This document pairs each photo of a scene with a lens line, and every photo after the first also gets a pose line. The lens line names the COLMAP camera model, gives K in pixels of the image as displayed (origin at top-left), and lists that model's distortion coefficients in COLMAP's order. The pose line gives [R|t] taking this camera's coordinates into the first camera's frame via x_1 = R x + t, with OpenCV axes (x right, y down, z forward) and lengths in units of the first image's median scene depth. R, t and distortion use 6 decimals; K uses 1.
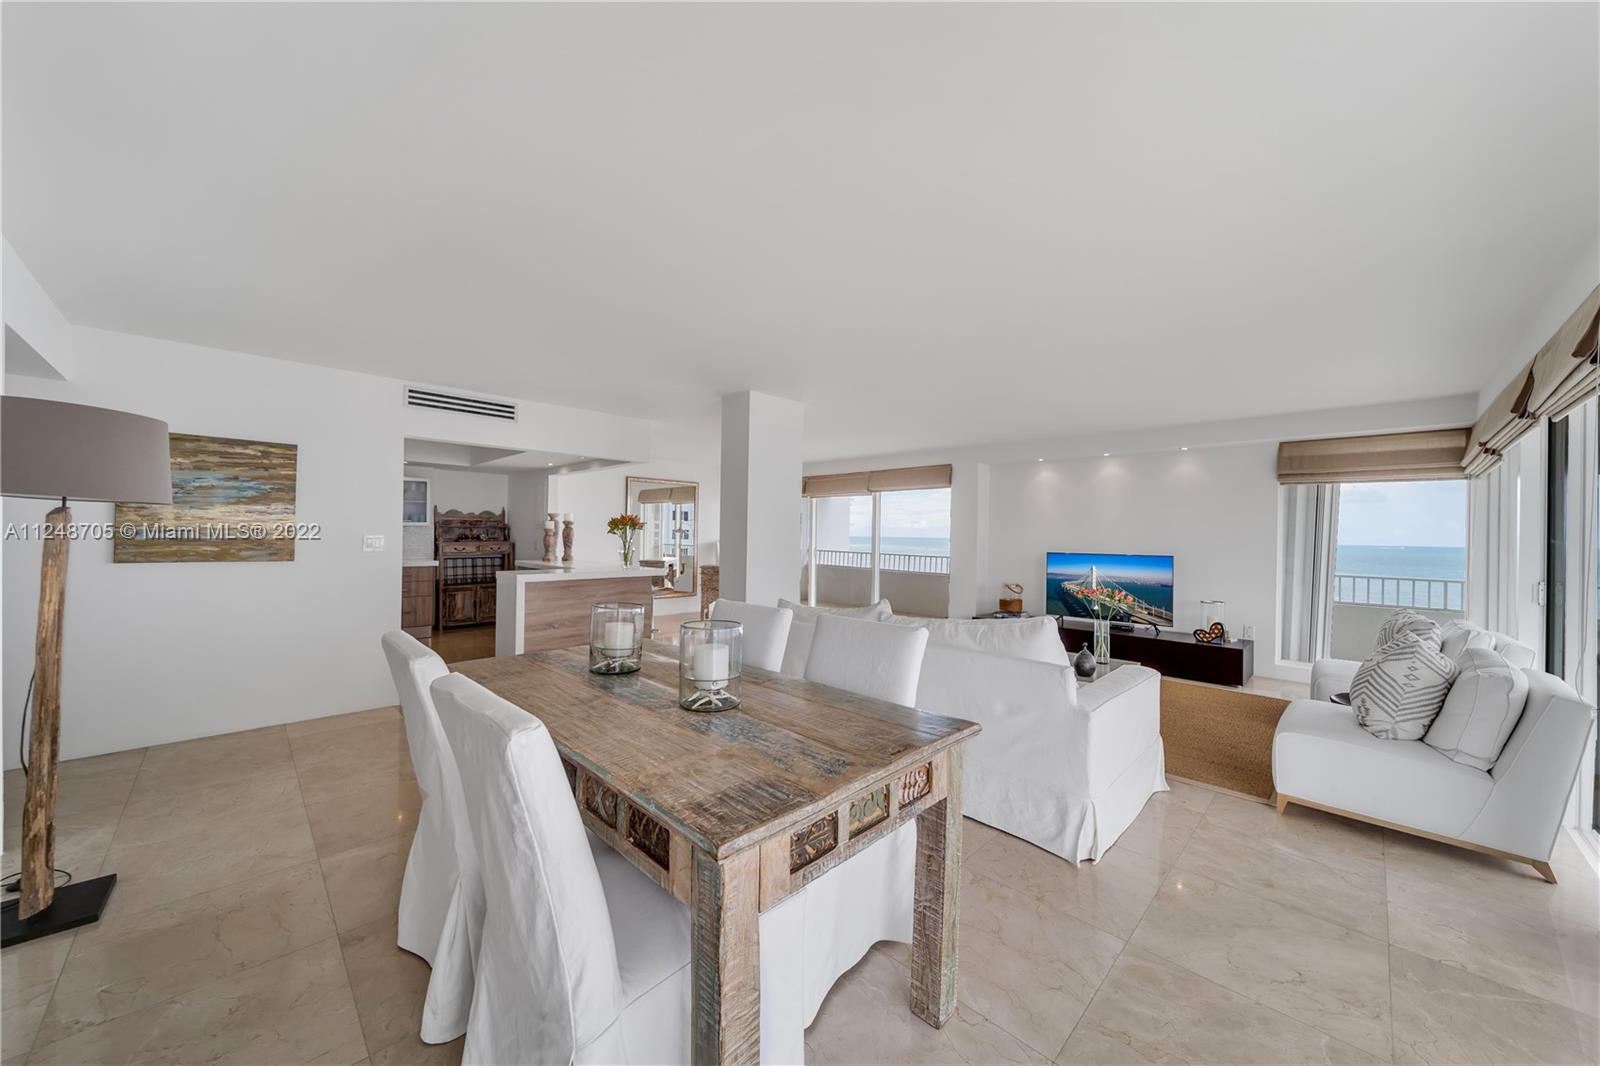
lens RADIAL K [[574.7, 0, 802.6], [0, 574.7, 529.0], [0, 0, 1]] dist [-0.002826, -0.000310]
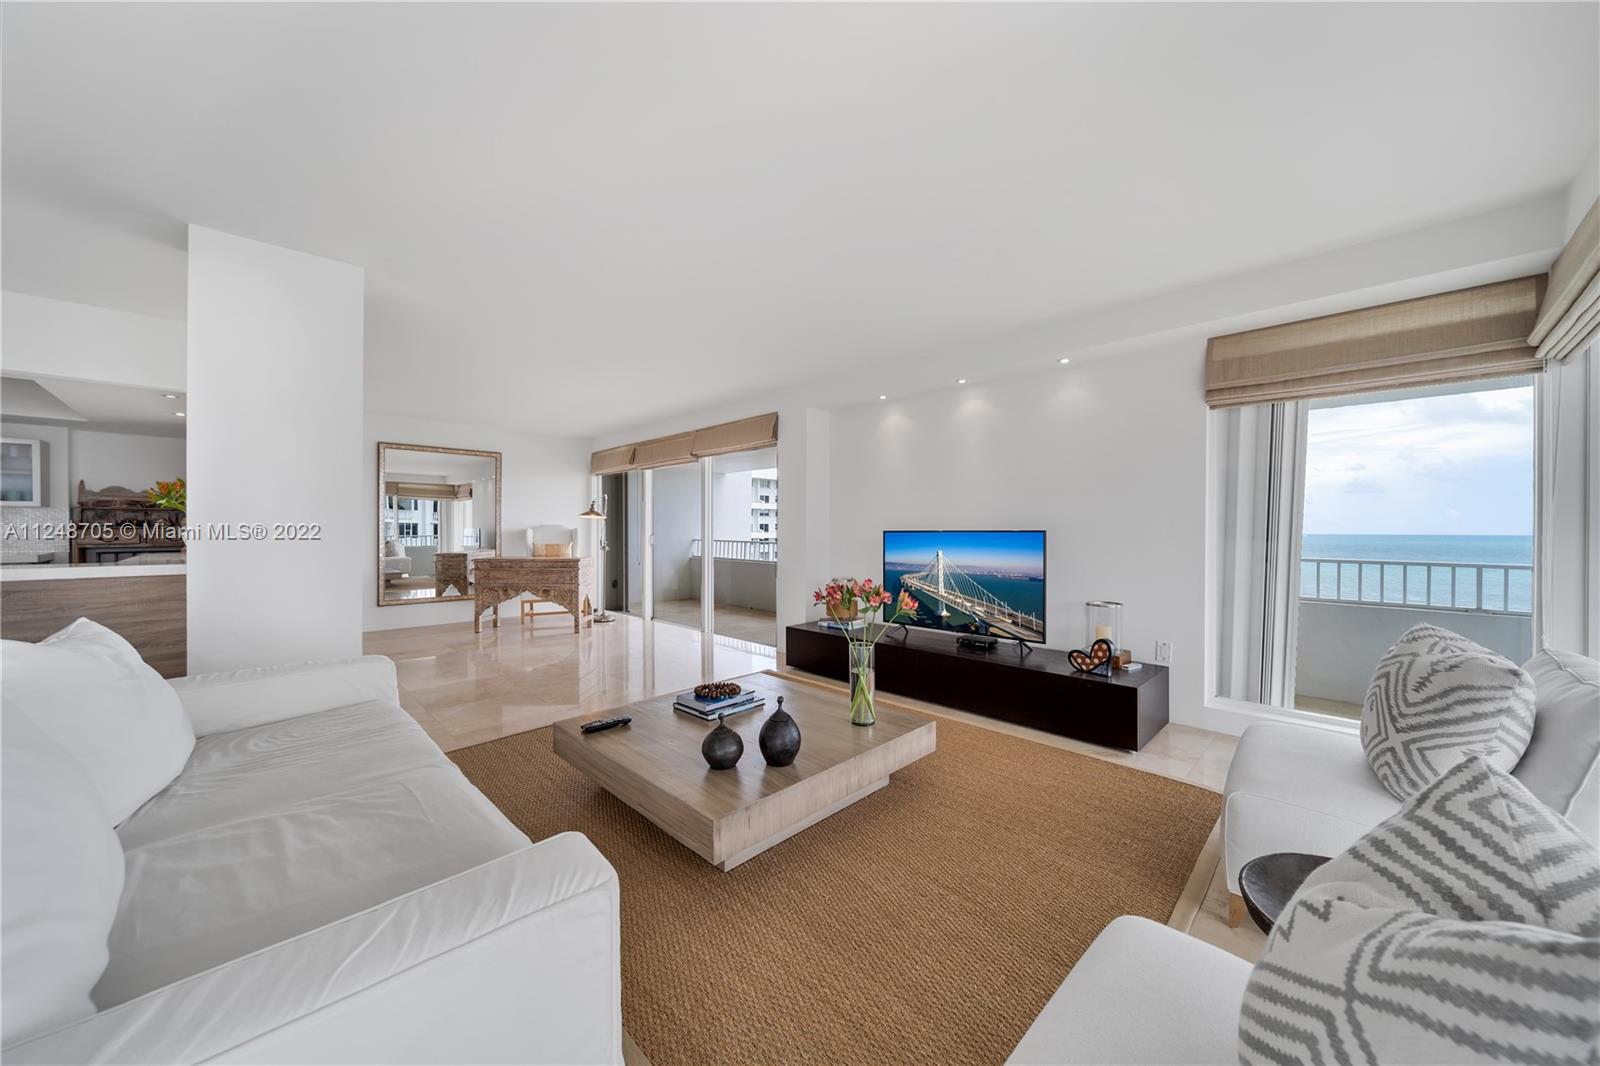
lens RADIAL K [[574.7, 0, 802.6], [0, 574.7, 529.0], [0, 0, 1]] dist [-0.002826, -0.000310]
pose [[0.999922, -0.012421, 0.001479, 0.379597], [0.012410, 0.999898, 0.007126, 0.037141], [-0.001567, -0.007107, 0.999974, 0.374567]]
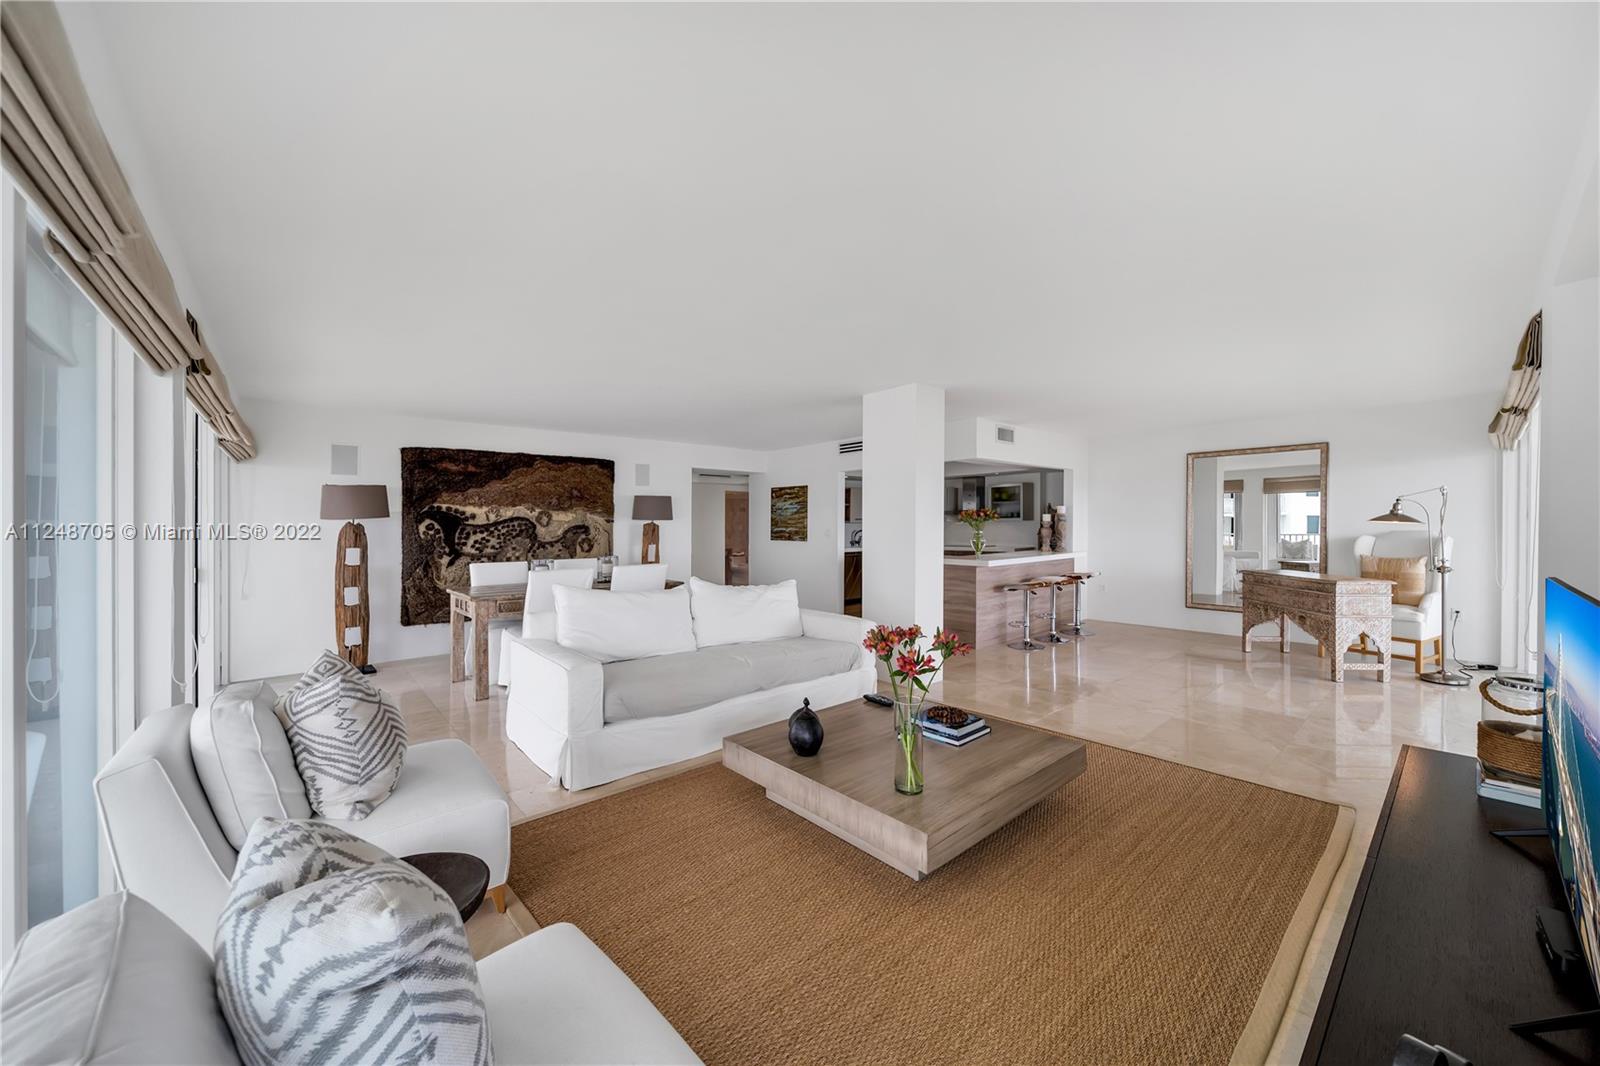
lens RADIAL K [[574.7, 0, 802.6], [0, 574.7, 529.0], [0, 0, 1]] dist [-0.002826, -0.000310]
pose [[-0.069635, -0.004804, -0.997561, 0.829250], [0.013778, 0.999888, -0.005777, 0.015932], [0.997477, -0.014146, -0.069561, 0.787079]]
